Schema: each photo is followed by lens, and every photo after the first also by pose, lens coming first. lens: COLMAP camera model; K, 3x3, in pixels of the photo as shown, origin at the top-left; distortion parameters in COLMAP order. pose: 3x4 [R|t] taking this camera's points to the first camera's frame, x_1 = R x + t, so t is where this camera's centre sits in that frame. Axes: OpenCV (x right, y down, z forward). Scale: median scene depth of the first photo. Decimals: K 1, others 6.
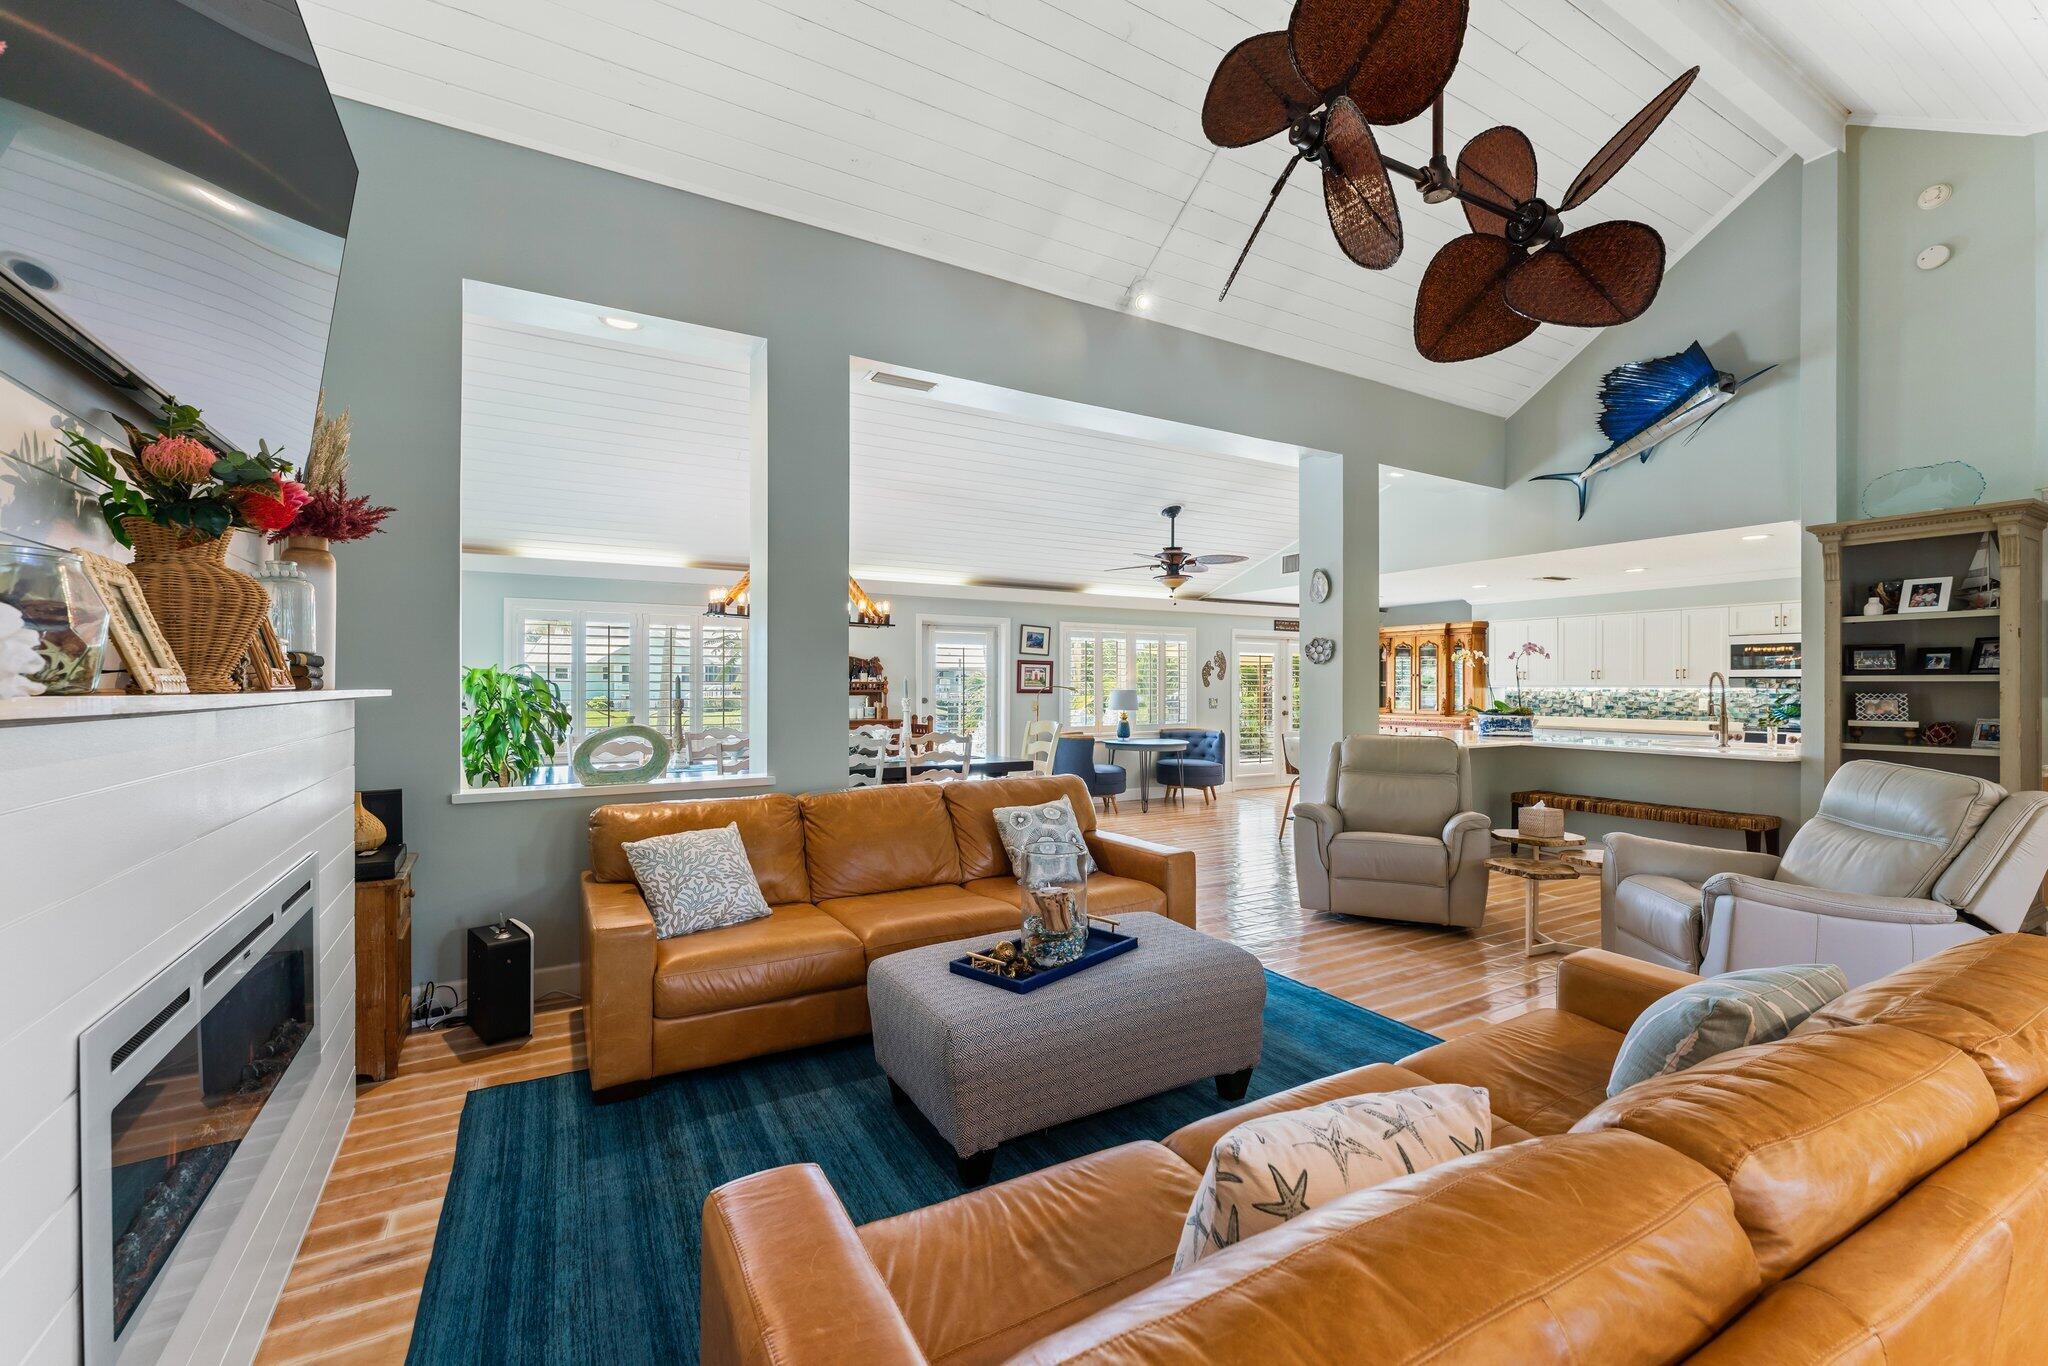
lens RADIAL K [[855.0, 0, 1024.0], [0, 855.0, 683.0], [0, 0, 1]] dist [0.030906, 0.000423]
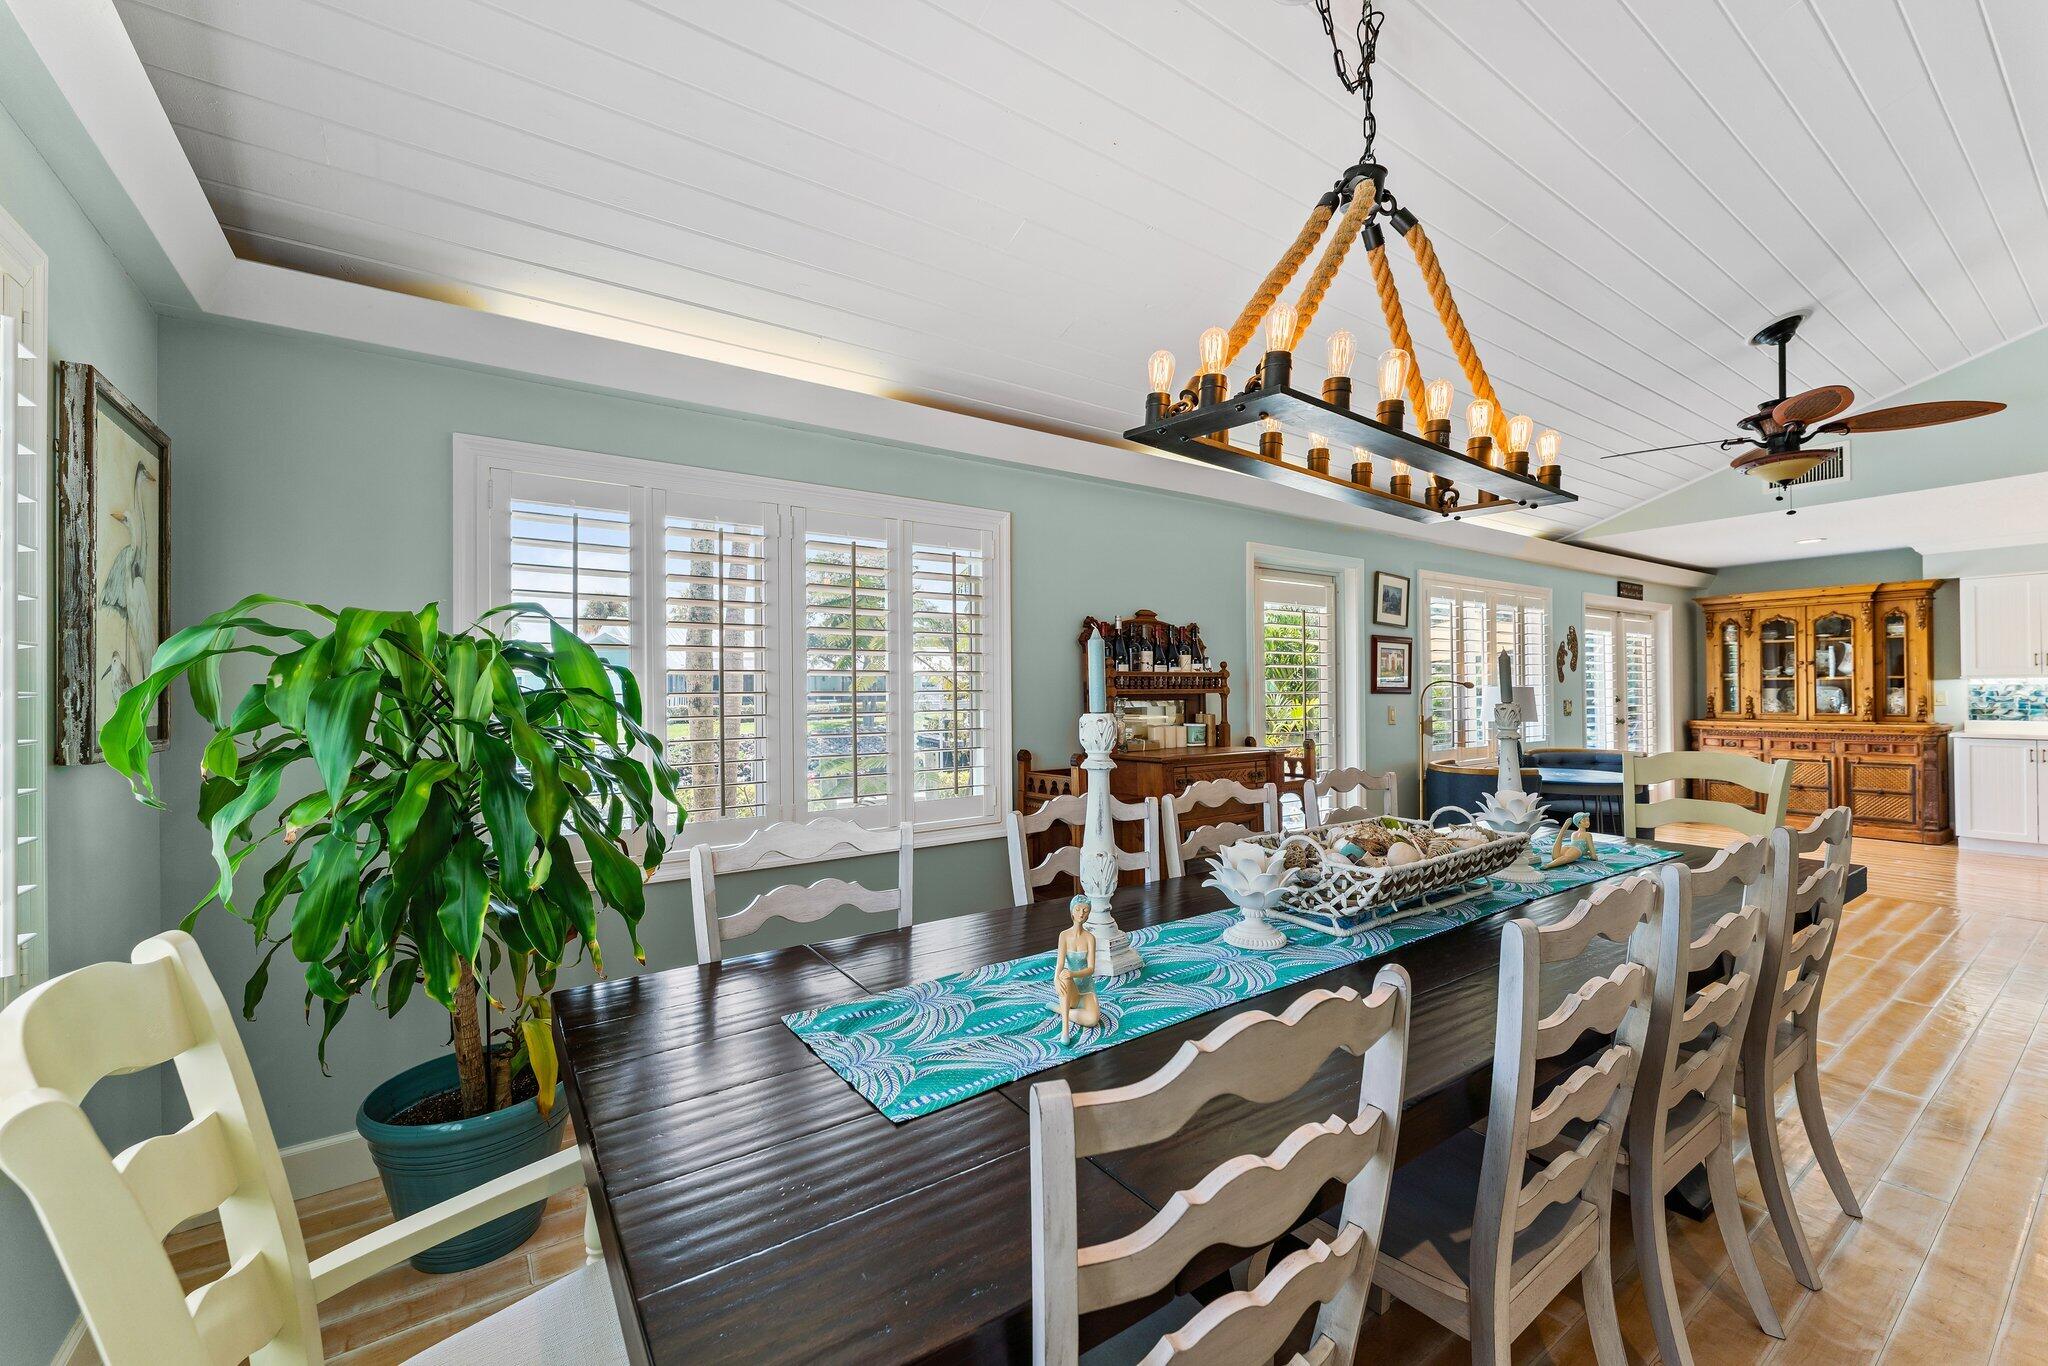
lens RADIAL K [[867.1, 0, 1024.0], [0, 867.1, 683.0], [0, 0, 1]] dist [0.009522, 0.000366]
pose [[0.991078, -0.007567, 0.133066, -0.341883], [0.008329, 0.999952, -0.005172, 0.006404], [-0.133021, 0.006234, 0.991094, 0.520509]]
